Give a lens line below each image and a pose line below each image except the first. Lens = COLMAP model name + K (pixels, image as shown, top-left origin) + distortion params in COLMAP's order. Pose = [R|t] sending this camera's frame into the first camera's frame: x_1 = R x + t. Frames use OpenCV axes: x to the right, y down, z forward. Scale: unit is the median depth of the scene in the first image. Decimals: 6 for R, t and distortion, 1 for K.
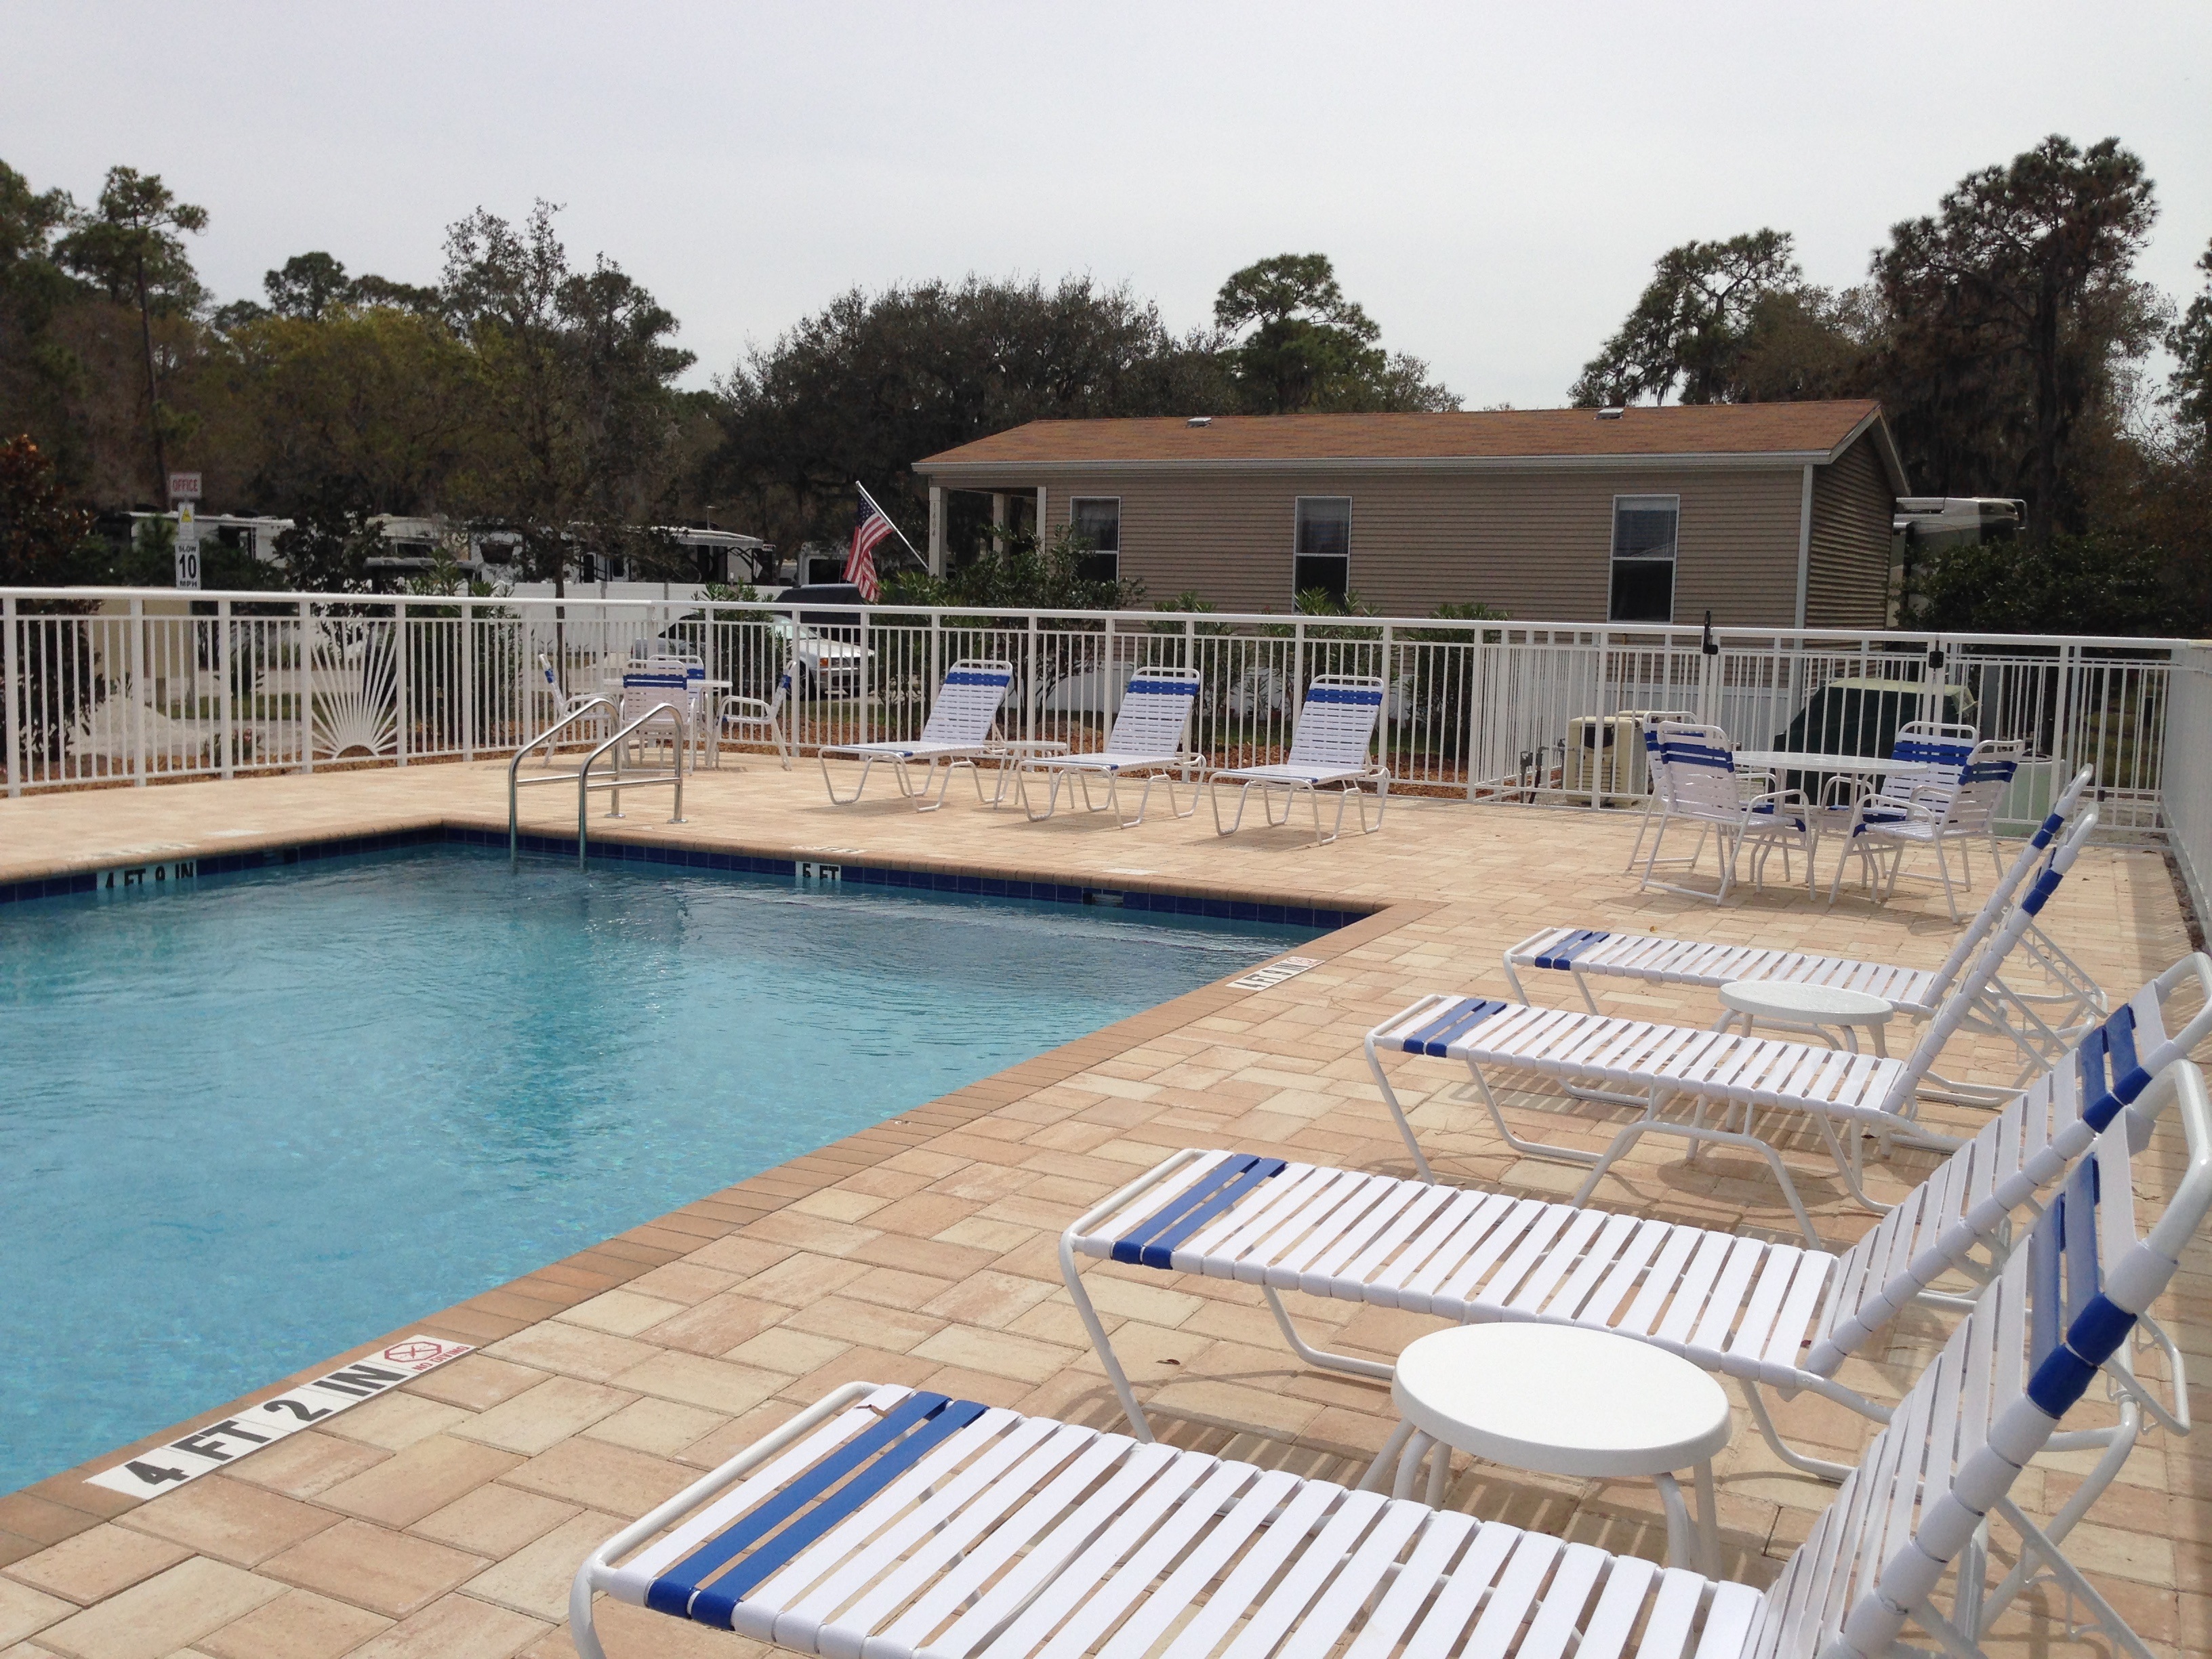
lens RADIAL K [[2044.1, 0, 1106.0], [0, 2044.1, 829.5], [0, 0, 1]] dist [0.018651, -0.117256]
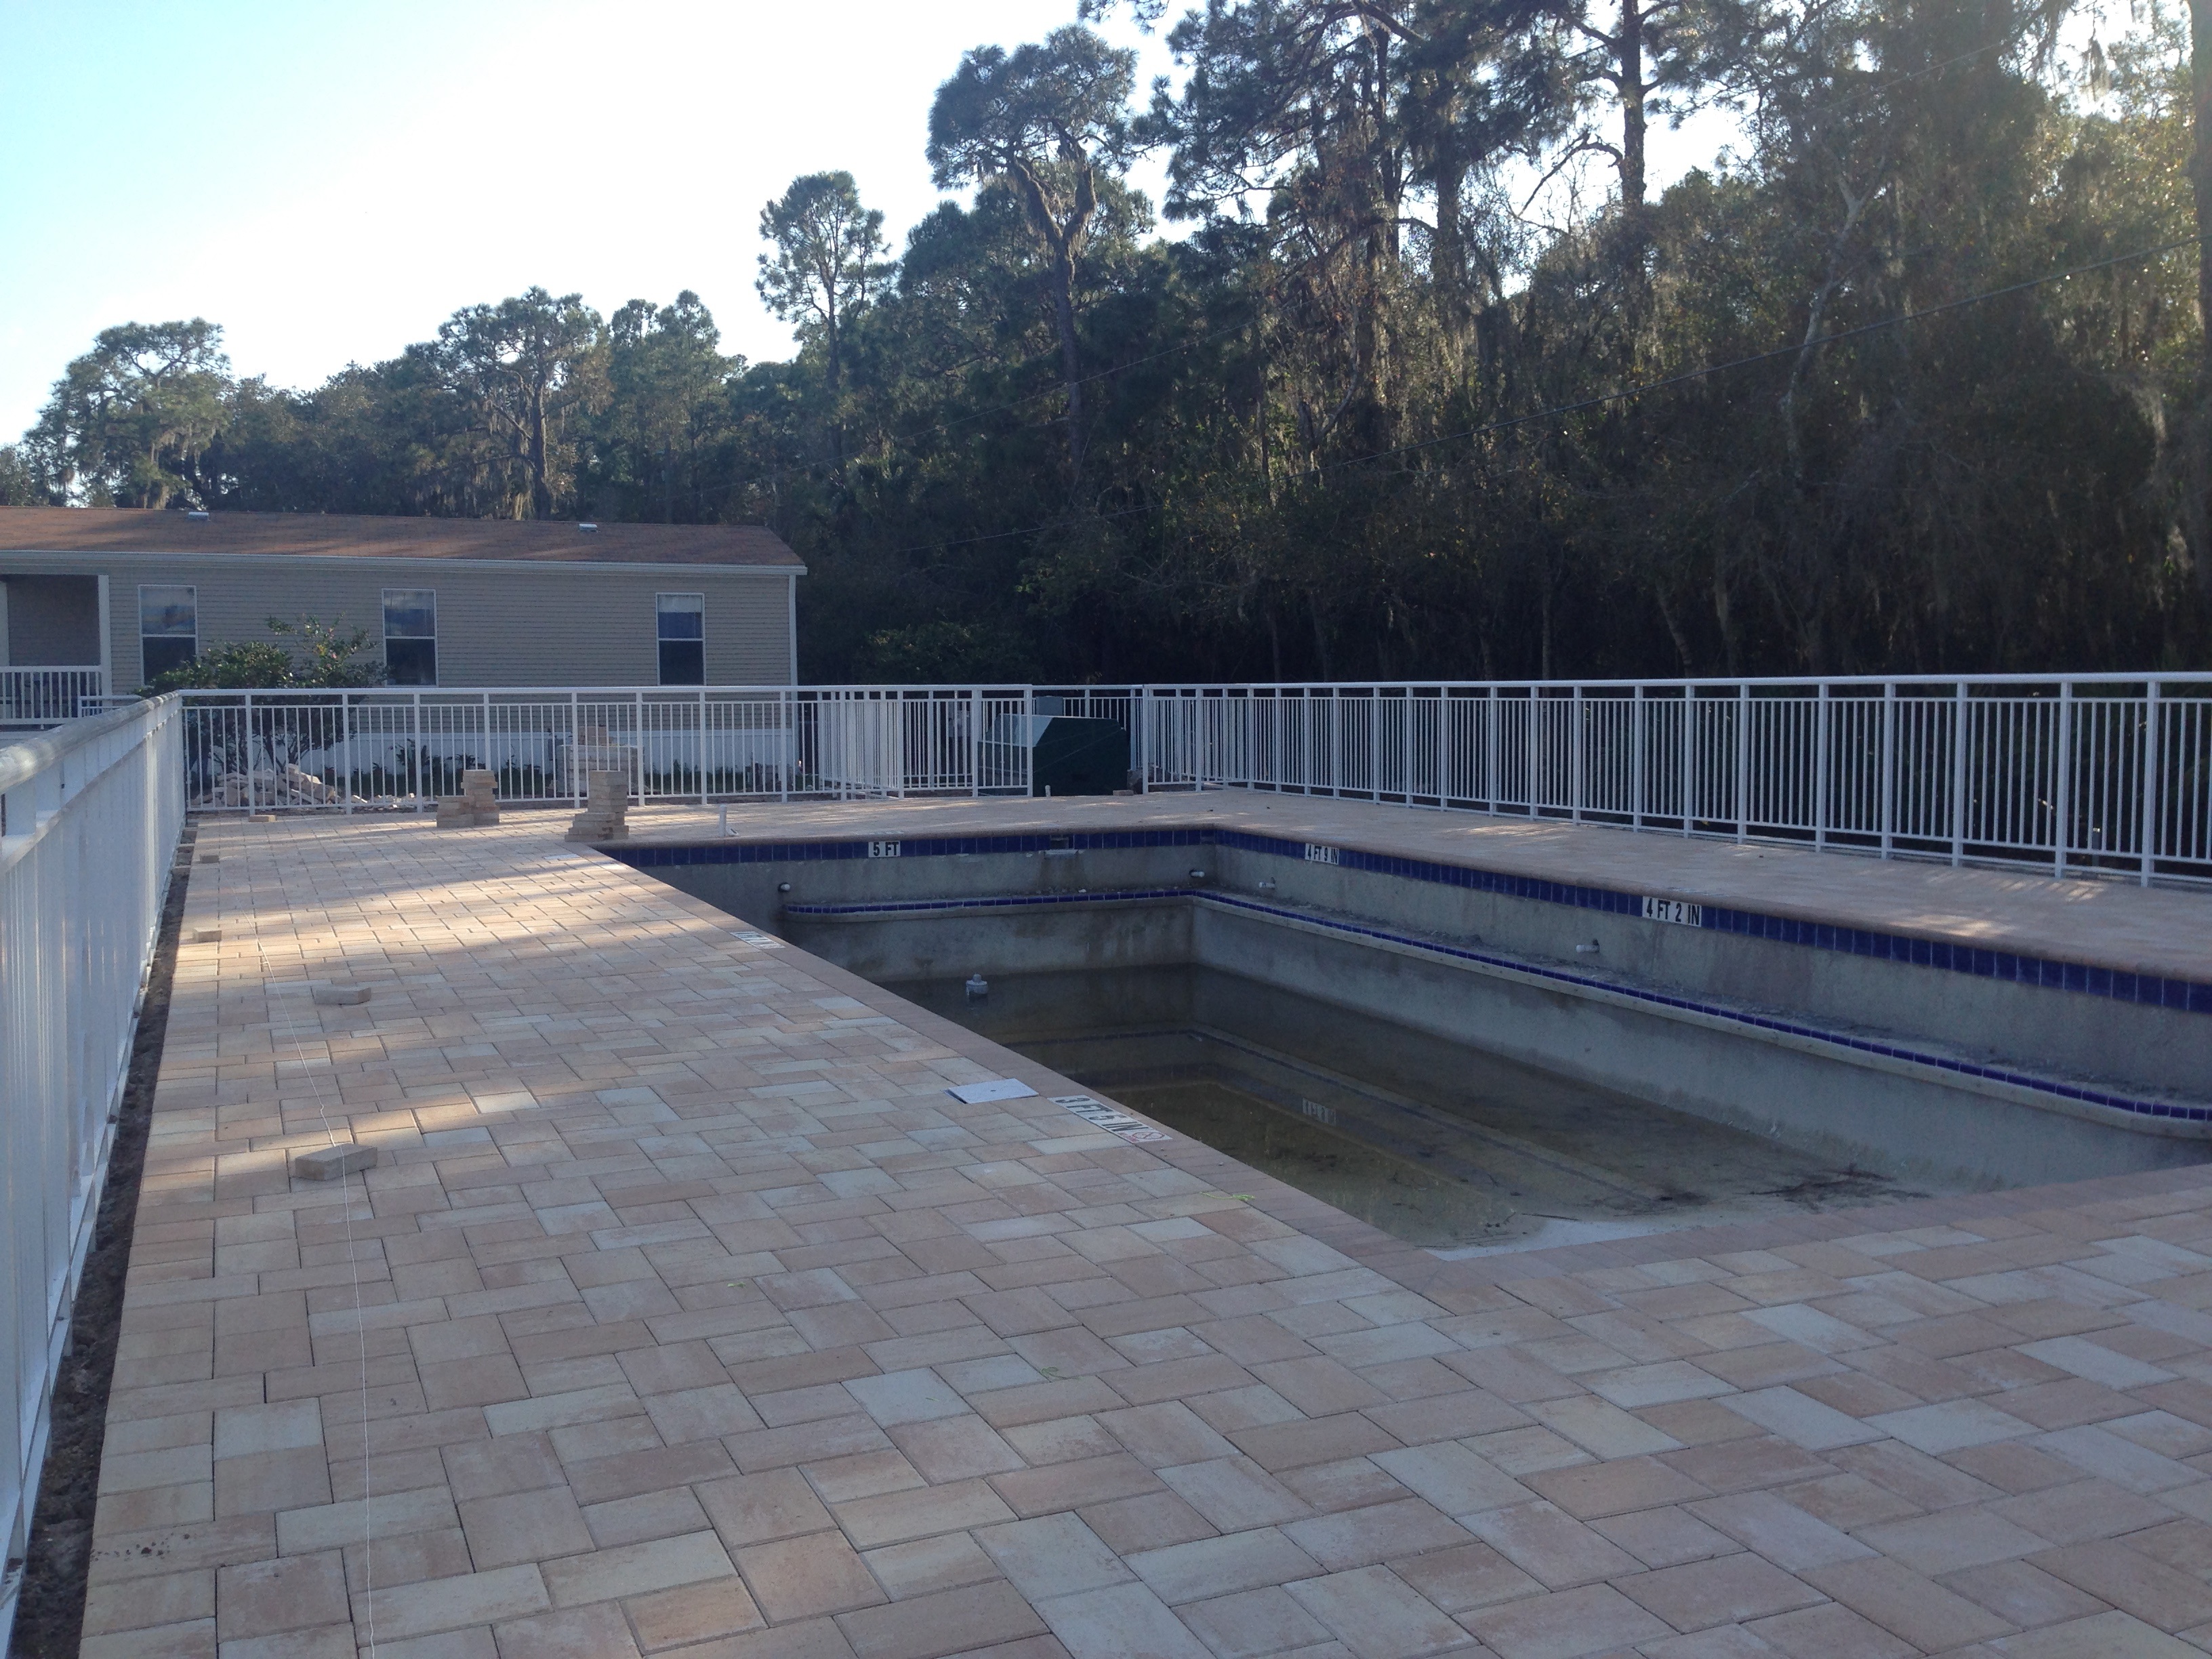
lens RADIAL K [[2044.1, 0, 1106.0], [0, 2044.1, 829.5], [0, 0, 1]] dist [0.018651, -0.117256]
pose [[0.620491, -0.084350, 0.779664, -0.240881], [0.102652, 0.994380, 0.025884, -0.003446], [-0.777466, 0.063973, 0.625663, -0.032178]]
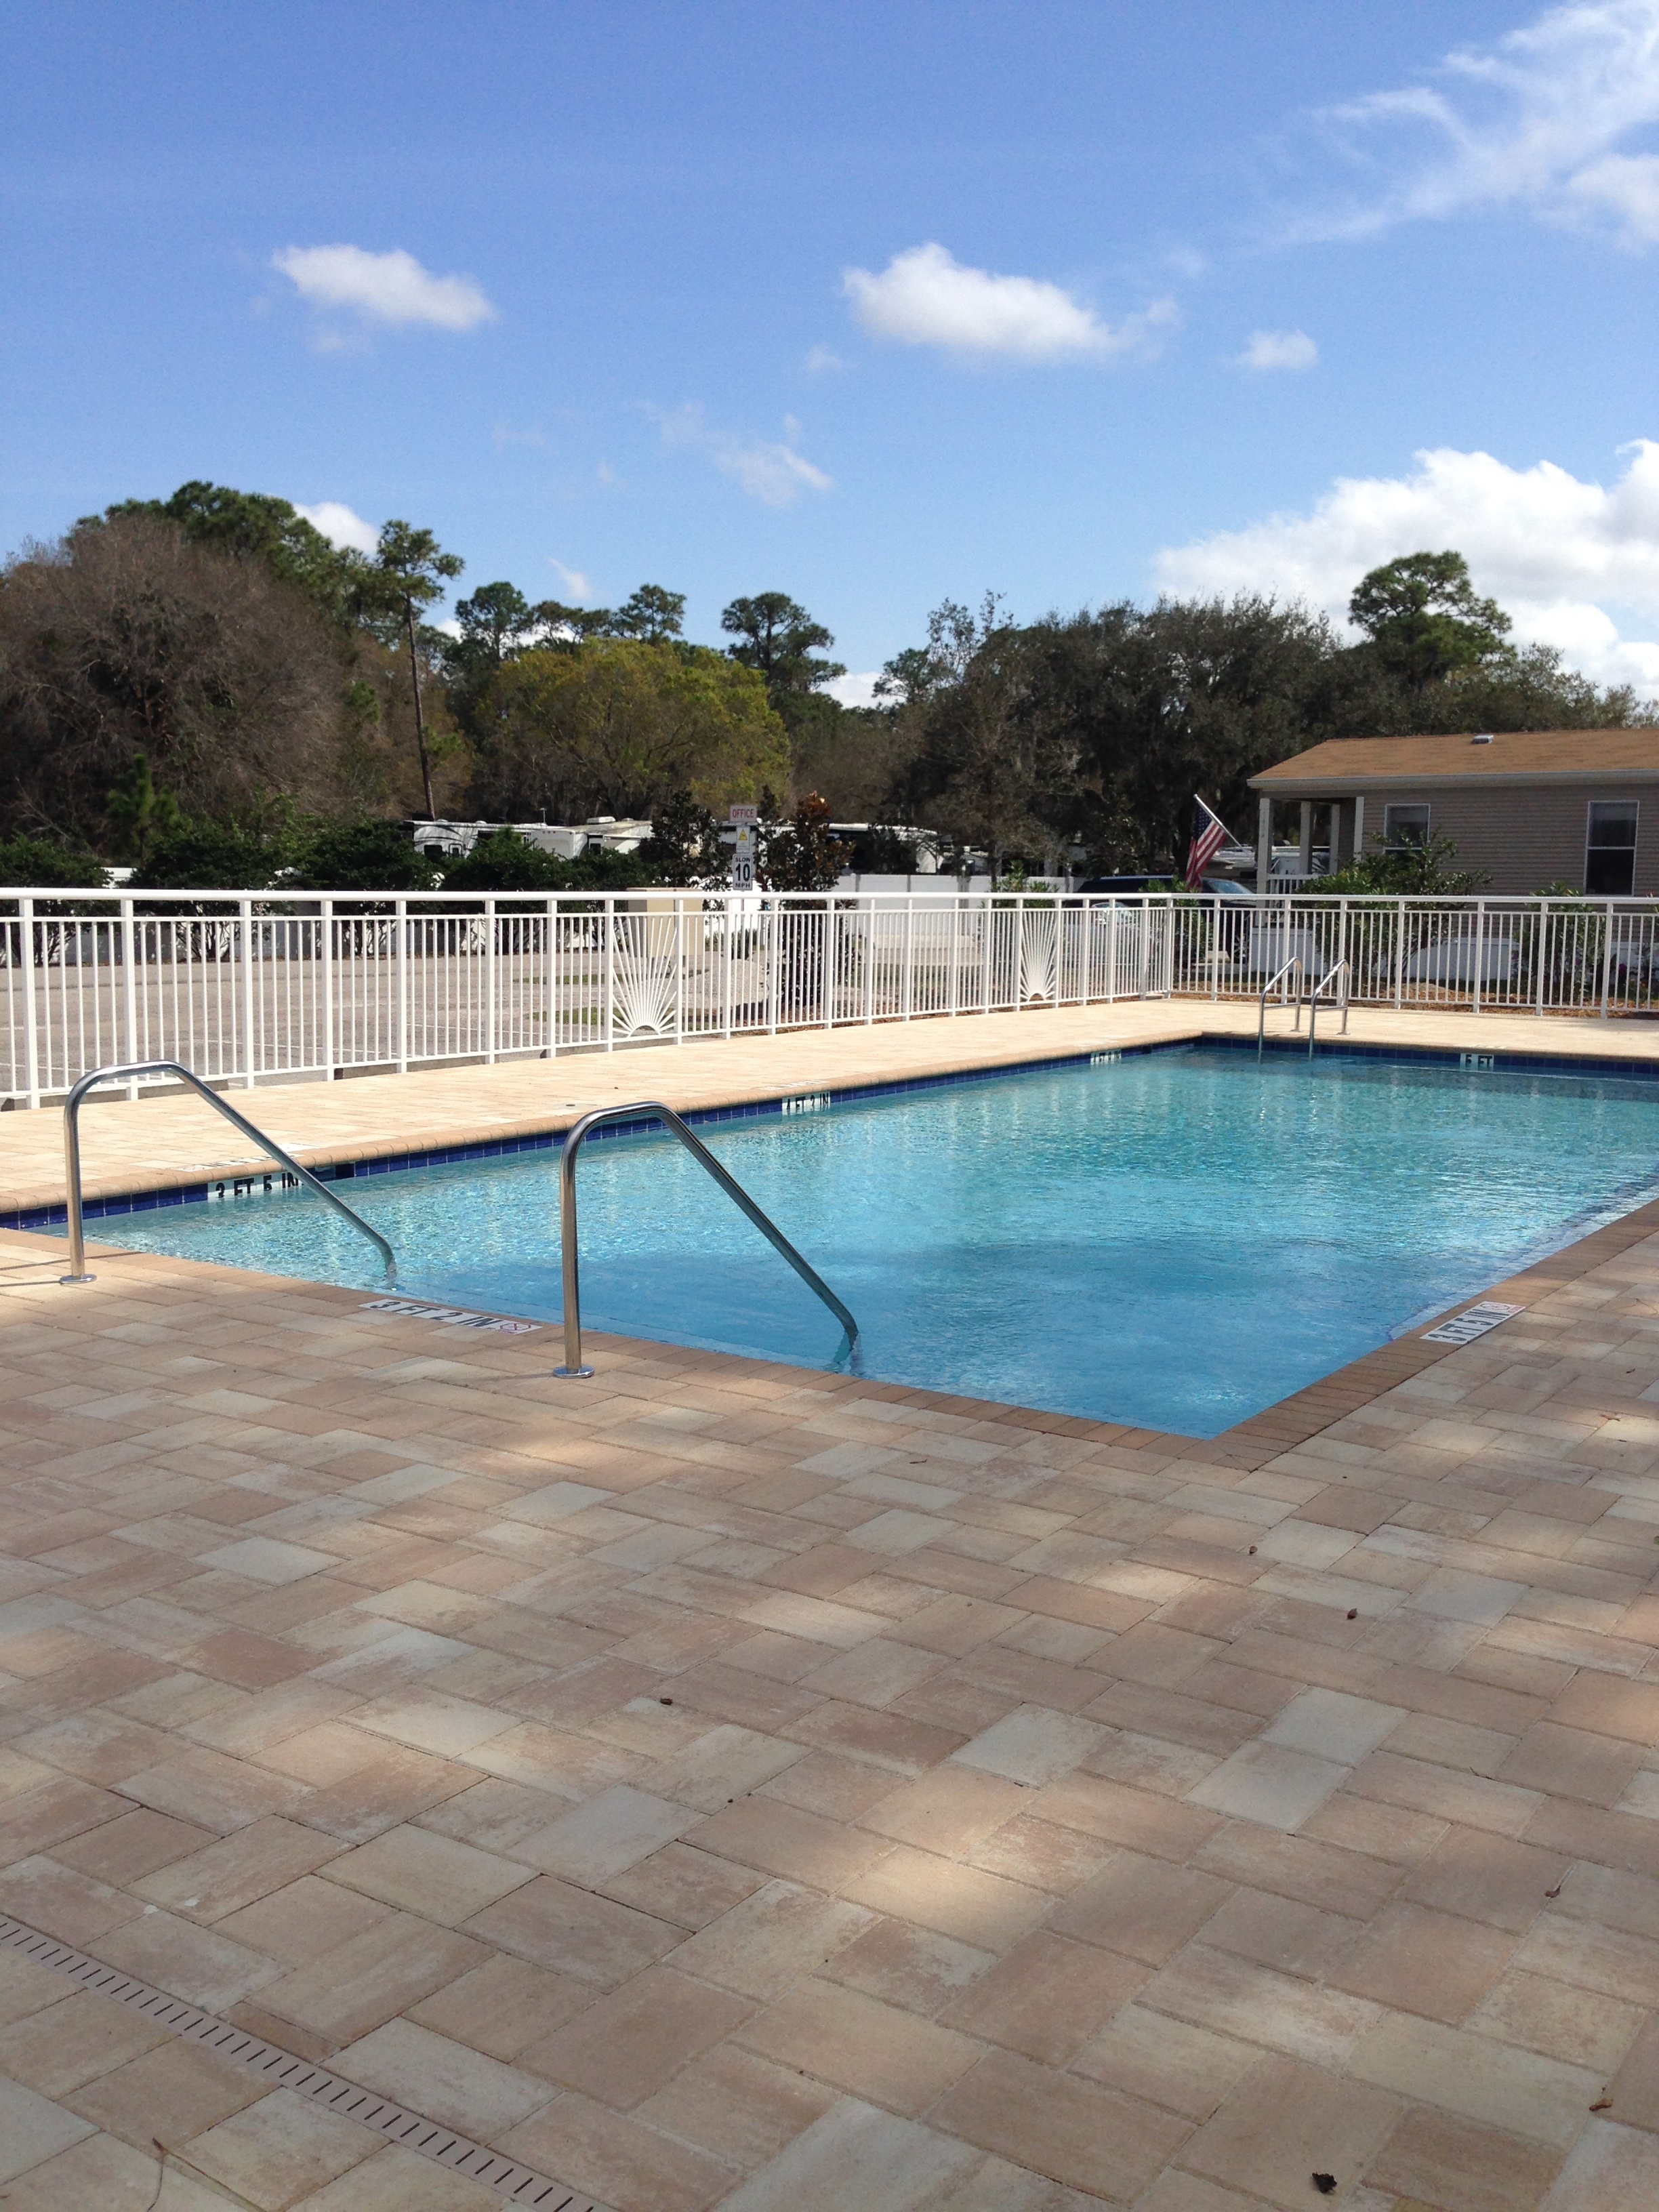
lens RADIAL K [[2109.6, 0, 829.5], [0, 2109.6, 1106.0], [0, 0, 1]] dist [0.024626, -0.001780]
pose [[0.990956, -0.005692, -0.134068, -0.077963], [0.004638, 0.999956, -0.008178, 0.012722], [0.134109, 0.007482, 0.990938, -0.135785]]
